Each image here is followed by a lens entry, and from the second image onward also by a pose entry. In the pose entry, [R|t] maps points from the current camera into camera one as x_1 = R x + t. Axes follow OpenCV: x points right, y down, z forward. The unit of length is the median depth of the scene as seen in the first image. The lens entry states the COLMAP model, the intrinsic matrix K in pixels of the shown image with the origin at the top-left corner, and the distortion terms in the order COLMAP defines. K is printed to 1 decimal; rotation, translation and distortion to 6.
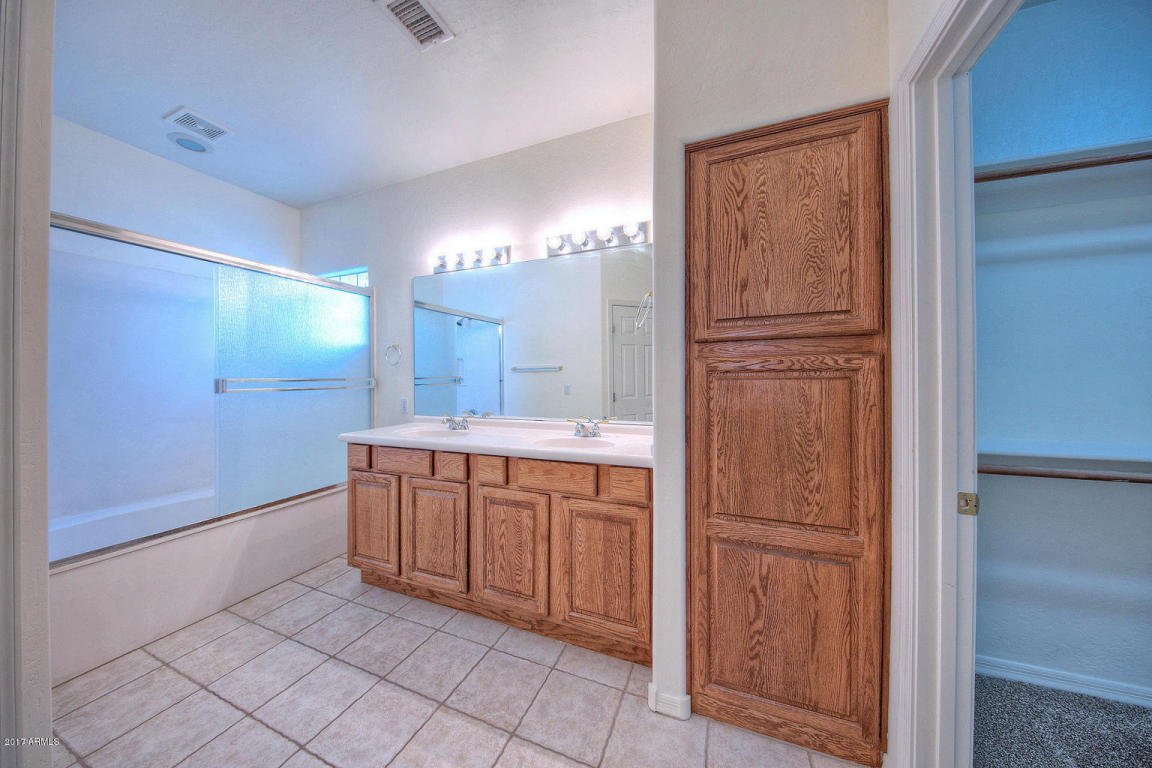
lens RADIAL K [[364.2, 0, 575.4], [0, 364.2, 382.8], [0, 0, 1]] dist [-0.003619, -0.001458]
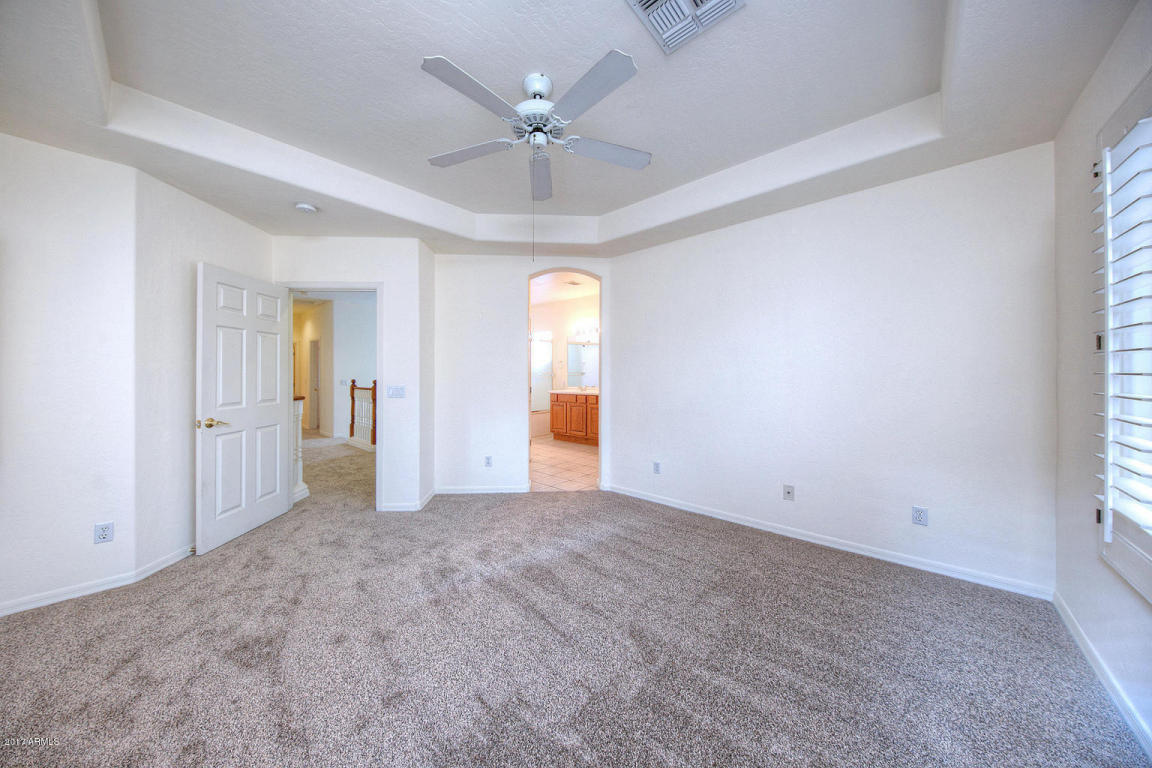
lens RADIAL K [[364.2, 0, 574.2], [0, 364.2, 375.7], [0, 0, 1]] dist [-0.003619, -0.001458]
pose [[0.946186, 0.007902, -0.323527, 0.648435], [-0.007600, 0.999969, 0.002195, 0.001483], [0.323534, 0.000382, 0.946216, -2.103983]]
